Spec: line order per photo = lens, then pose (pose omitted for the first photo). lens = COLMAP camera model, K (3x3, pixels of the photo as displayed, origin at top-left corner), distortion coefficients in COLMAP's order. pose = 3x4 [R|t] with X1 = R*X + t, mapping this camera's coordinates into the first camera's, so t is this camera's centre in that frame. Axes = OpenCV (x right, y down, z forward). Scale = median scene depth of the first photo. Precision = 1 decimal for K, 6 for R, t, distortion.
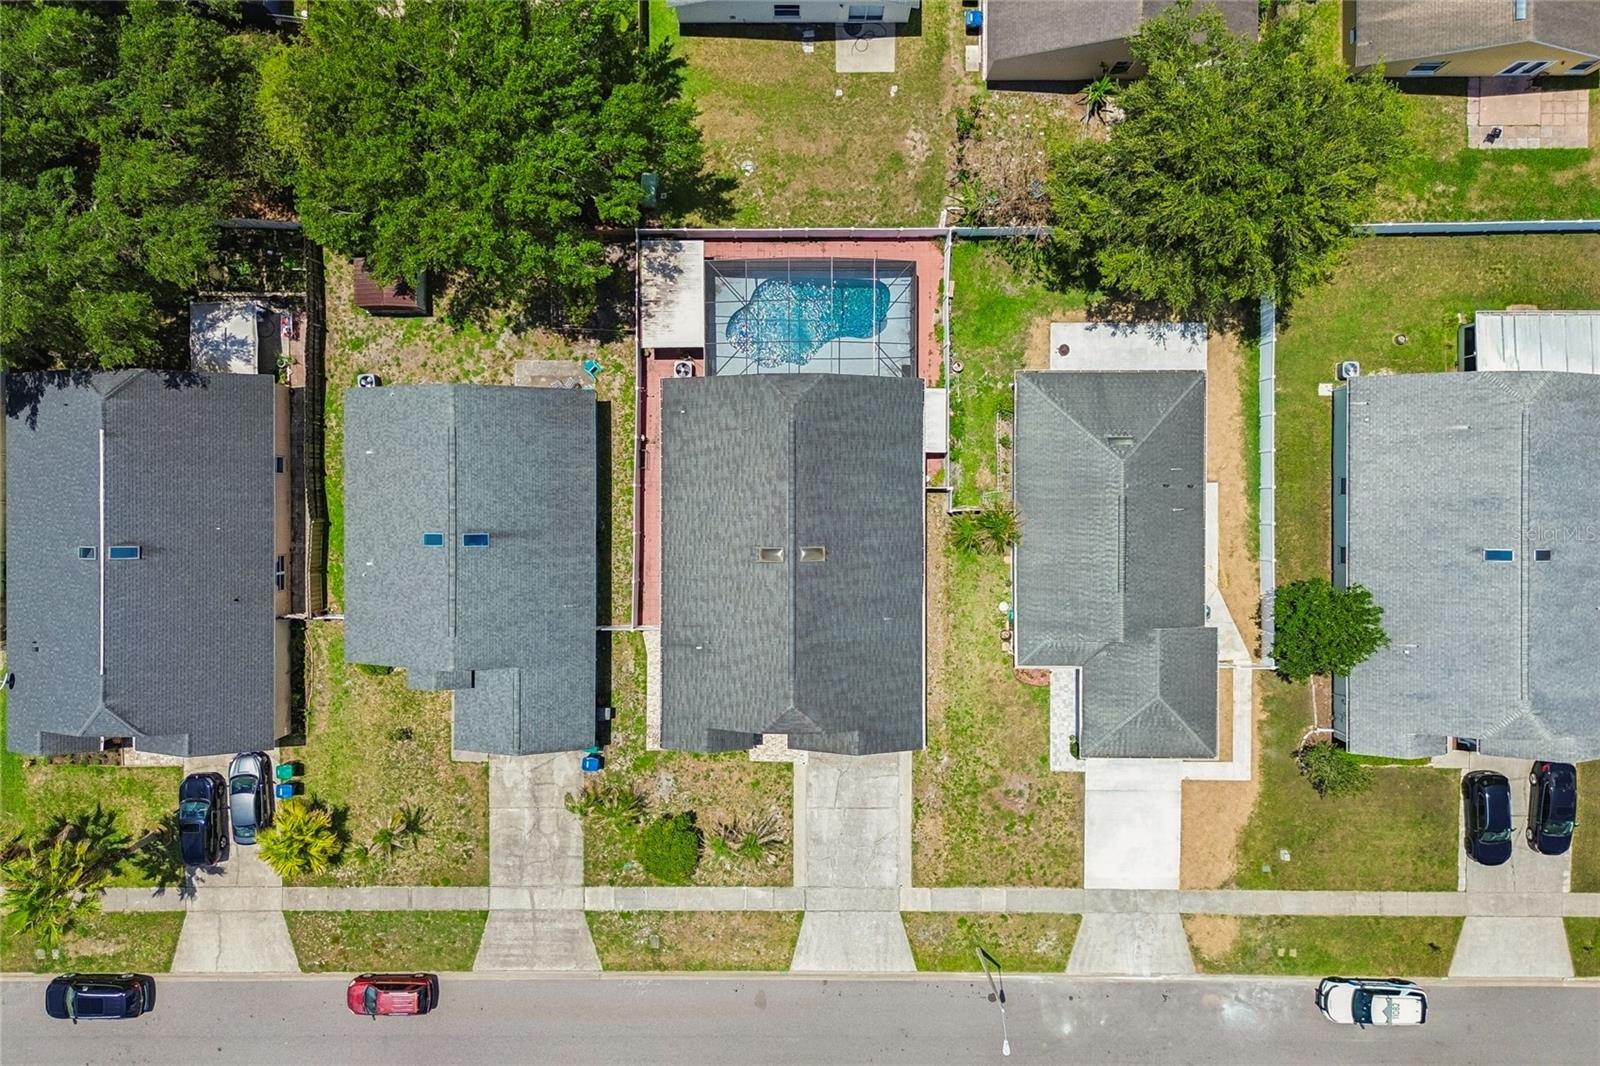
lens RADIAL K [[1150.1, 0, 792.3], [0, 1150.1, 513.0], [0, 0, 1]] dist [0.058248, -0.046340]
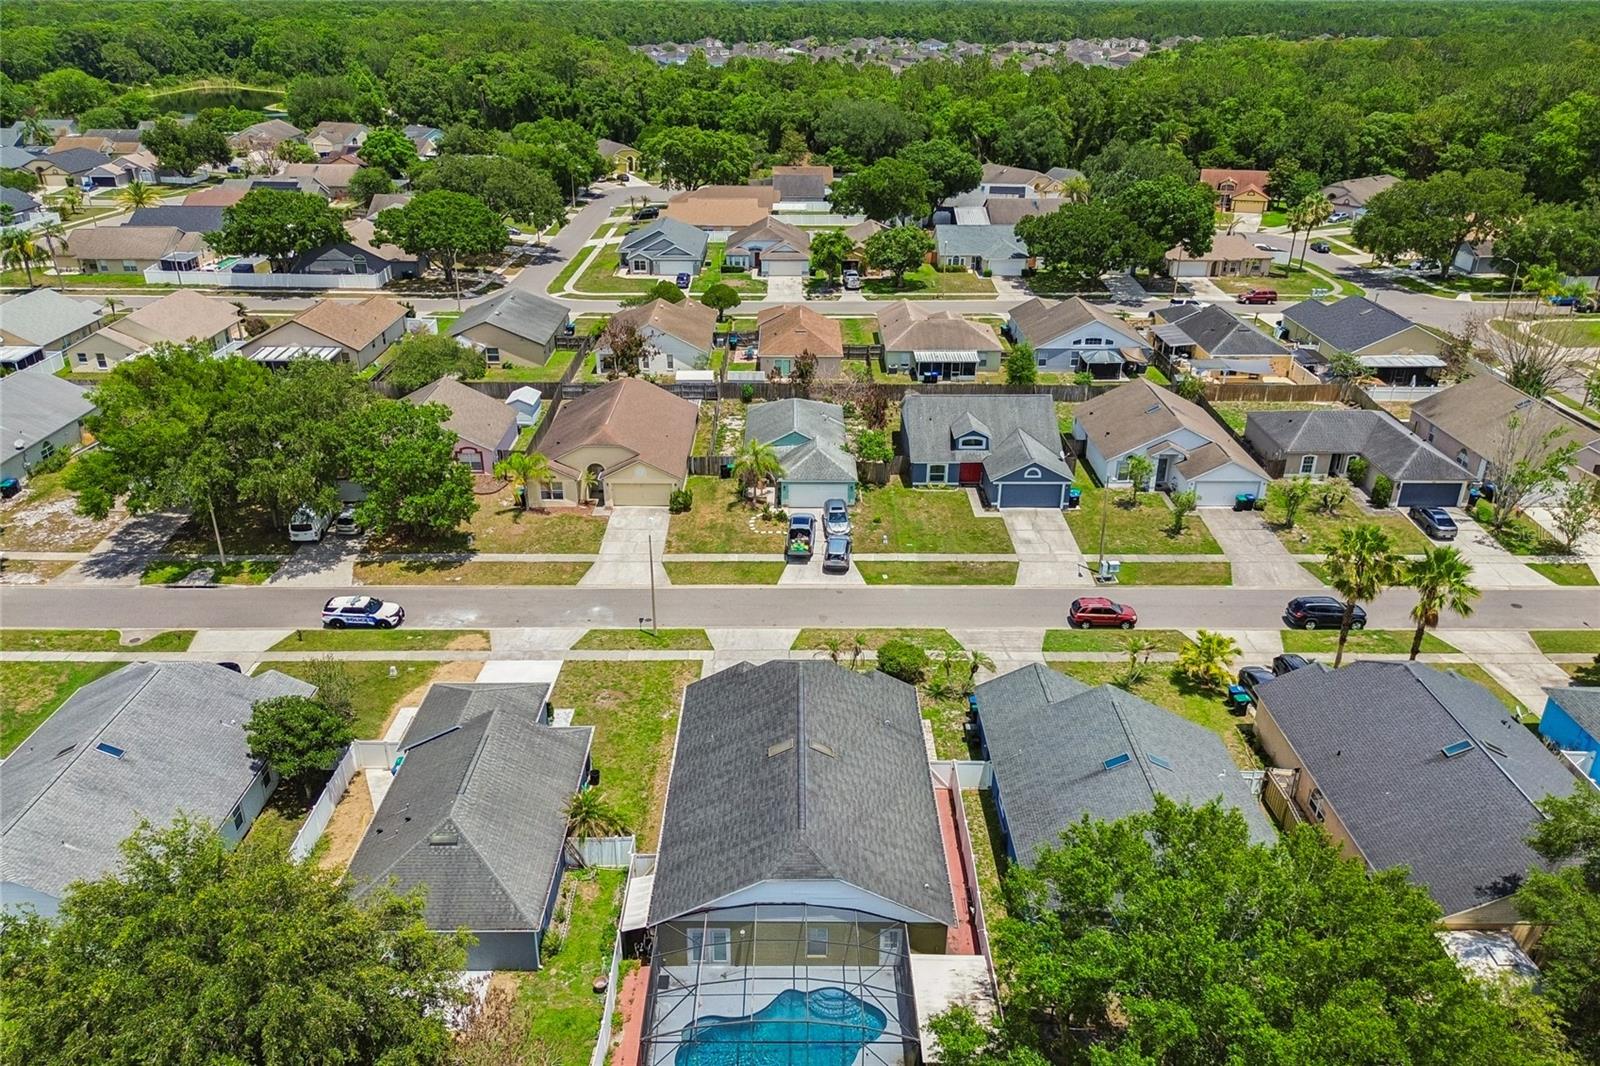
lens RADIAL K [[1143.4, 0, 795.7], [0, 1143.4, 535.5], [0, 0, 1]] dist [0.051758, -0.039813]
pose [[-0.999985, 0.005282, 0.001438, 0.002245], [-0.000988, -0.432512, 0.901628, -0.723852], [0.005384, 0.901613, 0.432511, 0.357066]]
